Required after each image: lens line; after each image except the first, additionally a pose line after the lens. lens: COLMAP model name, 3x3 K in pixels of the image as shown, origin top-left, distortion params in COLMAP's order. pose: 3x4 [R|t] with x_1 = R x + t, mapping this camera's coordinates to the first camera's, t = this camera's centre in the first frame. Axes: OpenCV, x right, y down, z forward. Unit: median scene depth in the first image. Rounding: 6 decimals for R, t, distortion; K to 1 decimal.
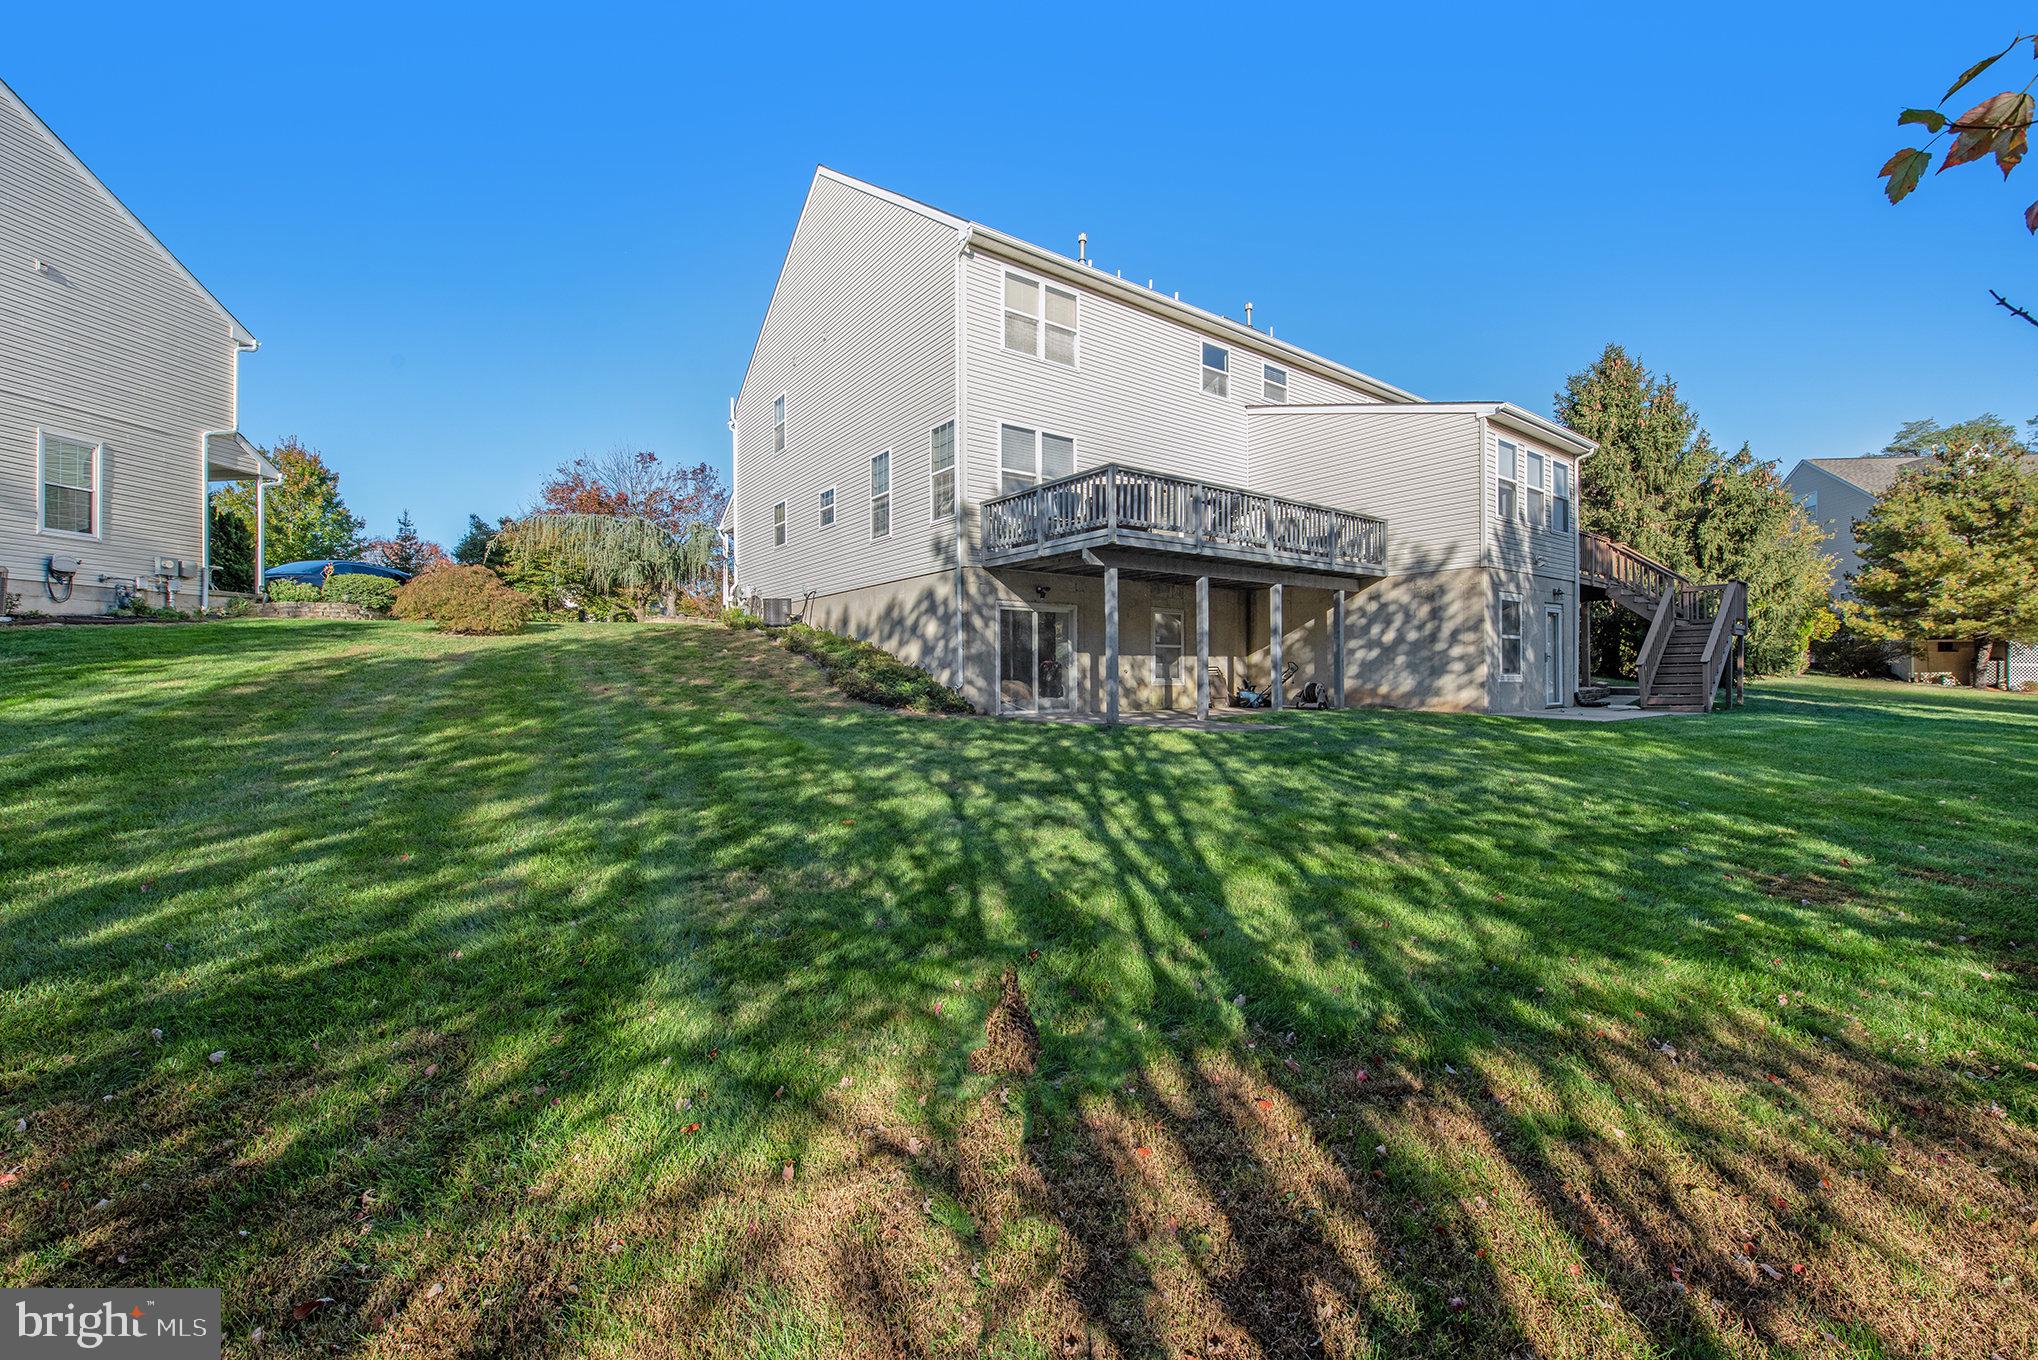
lens RADIAL K [[830.0, 0, 1019.0], [0, 830.0, 680.0], [0, 0, 1]] dist [-0.001019, -0.011196]
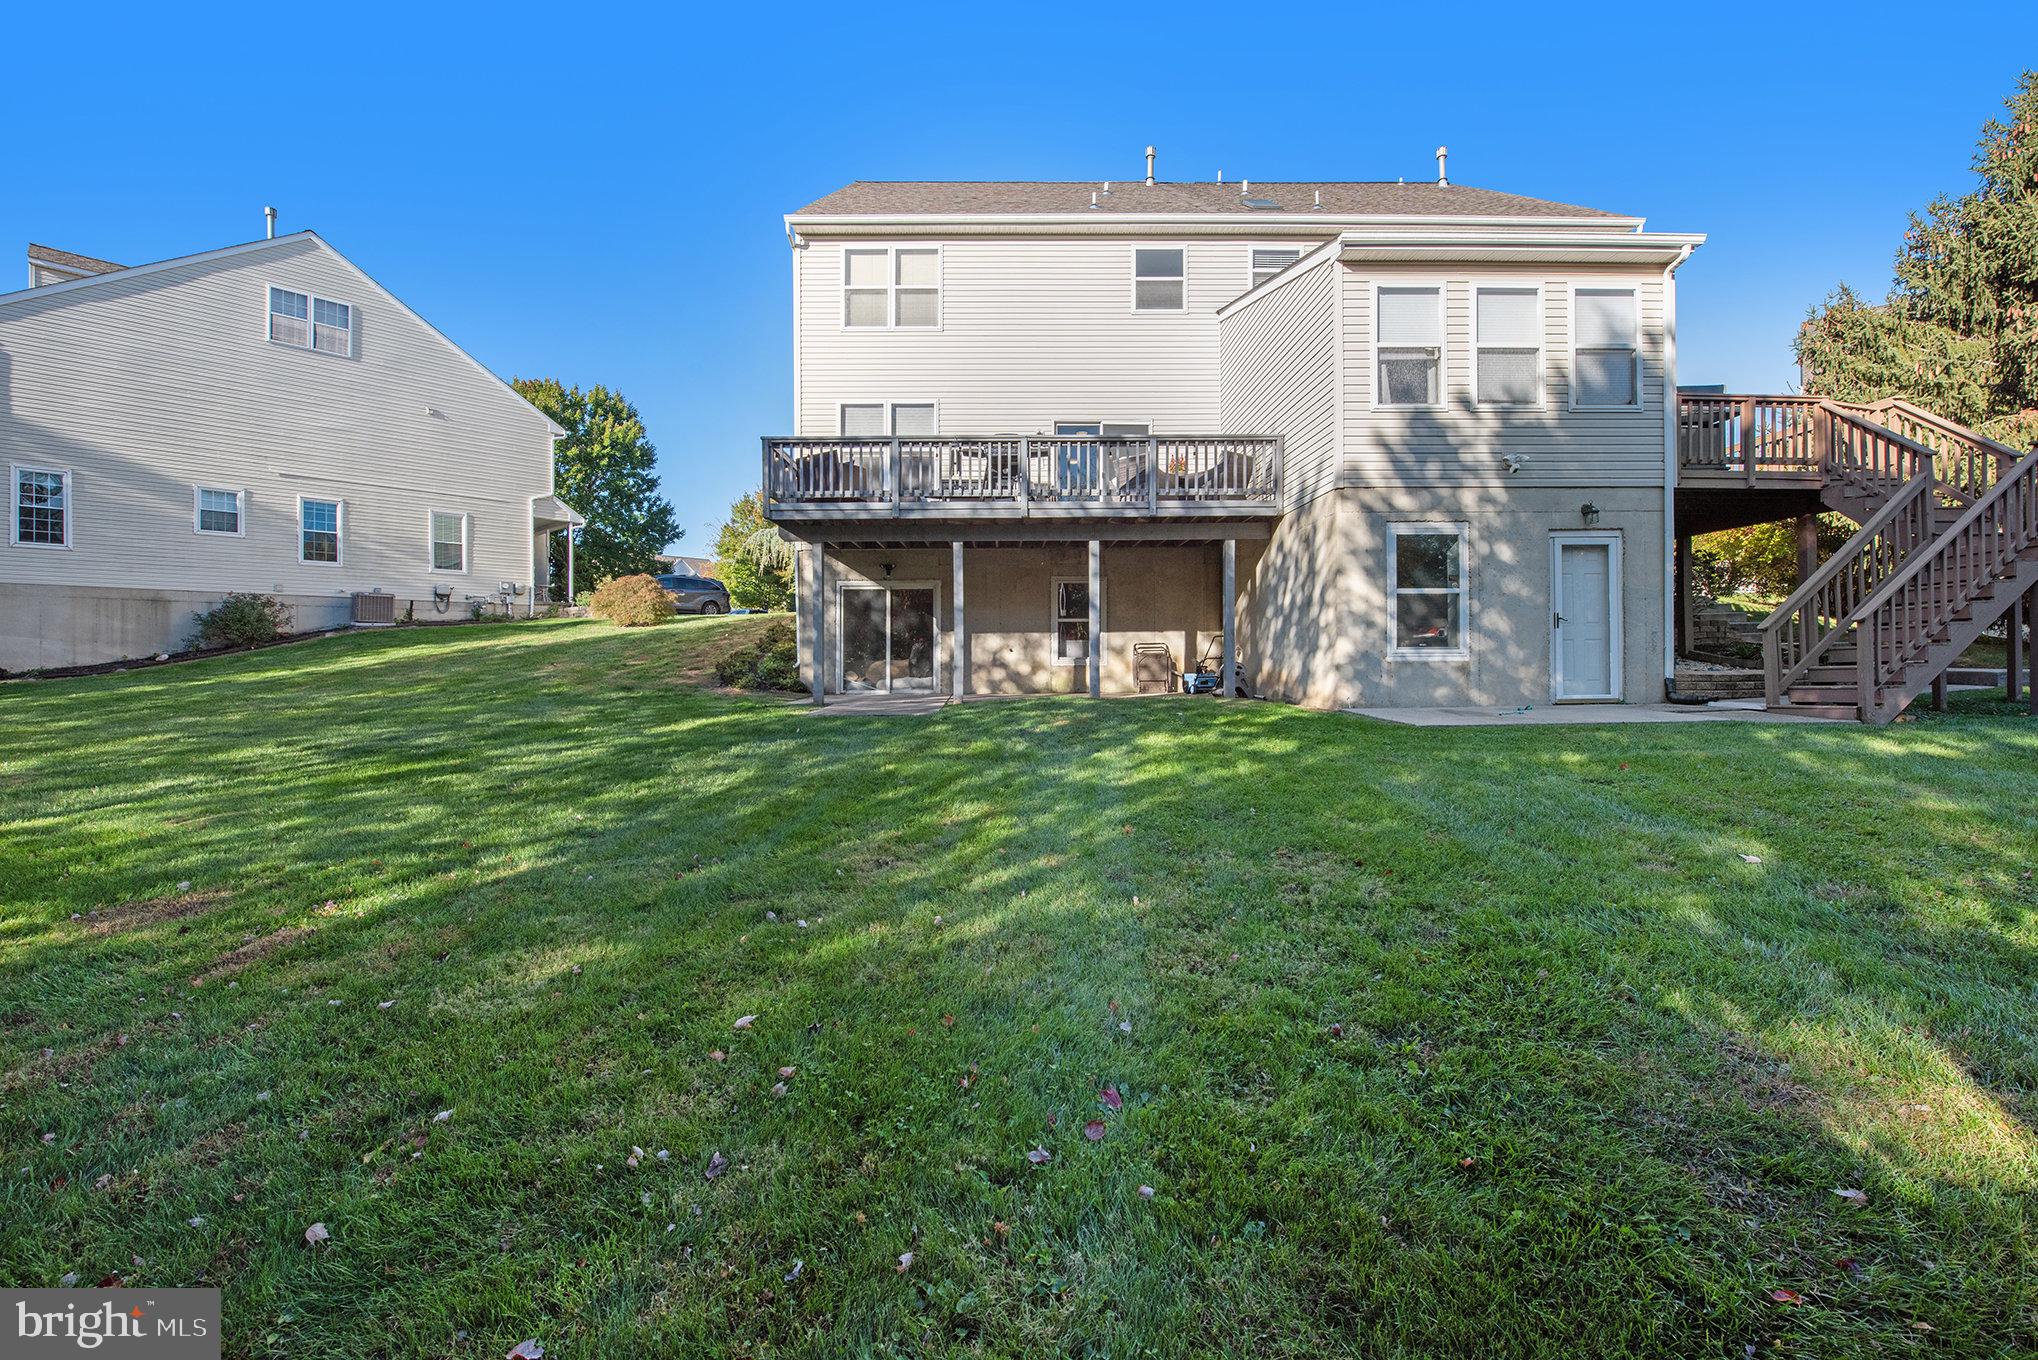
lens RADIAL K [[841.9, 0, 1020.9], [0, 841.9, 664.7], [0, 0, 1]] dist [0.000804, -0.011357]
pose [[0.800126, 0.004892, -0.599812, 0.745730], [-0.002842, 0.999986, 0.004364, -0.001636], [0.599825, -0.001787, 0.800129, 0.315844]]
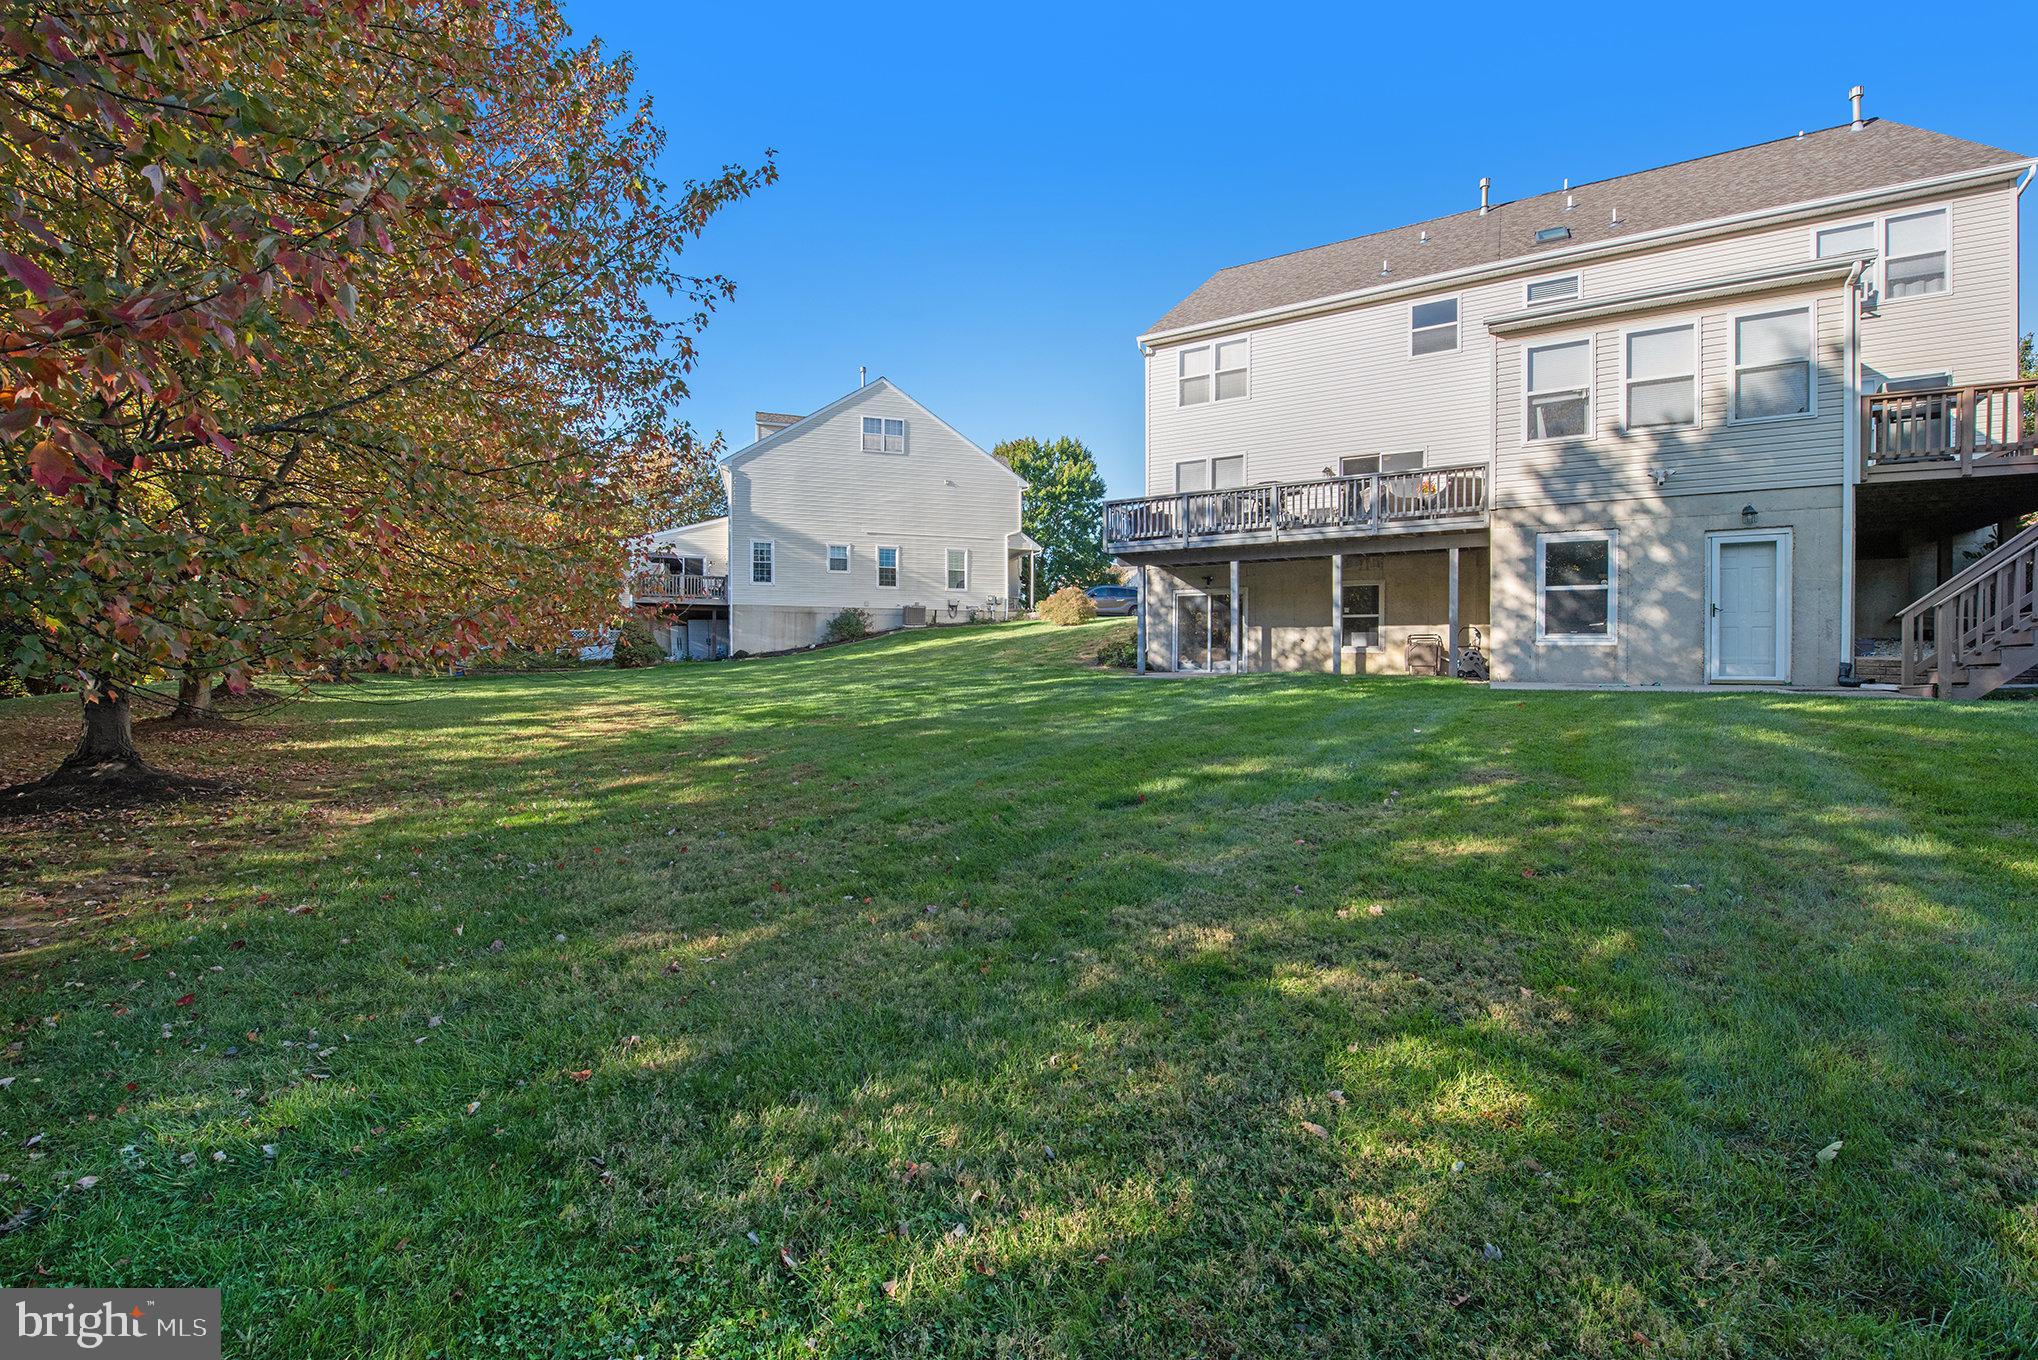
lens RADIAL K [[830.0, 0, 1019.0], [0, 830.0, 680.0], [0, 0, 1]] dist [-0.001019, -0.011196]
pose [[0.370639, 0.031322, -0.928249, 1.141274], [-0.014499, 0.999505, 0.027938, 0.015852], [0.928664, 0.003103, 0.370910, 0.244210]]
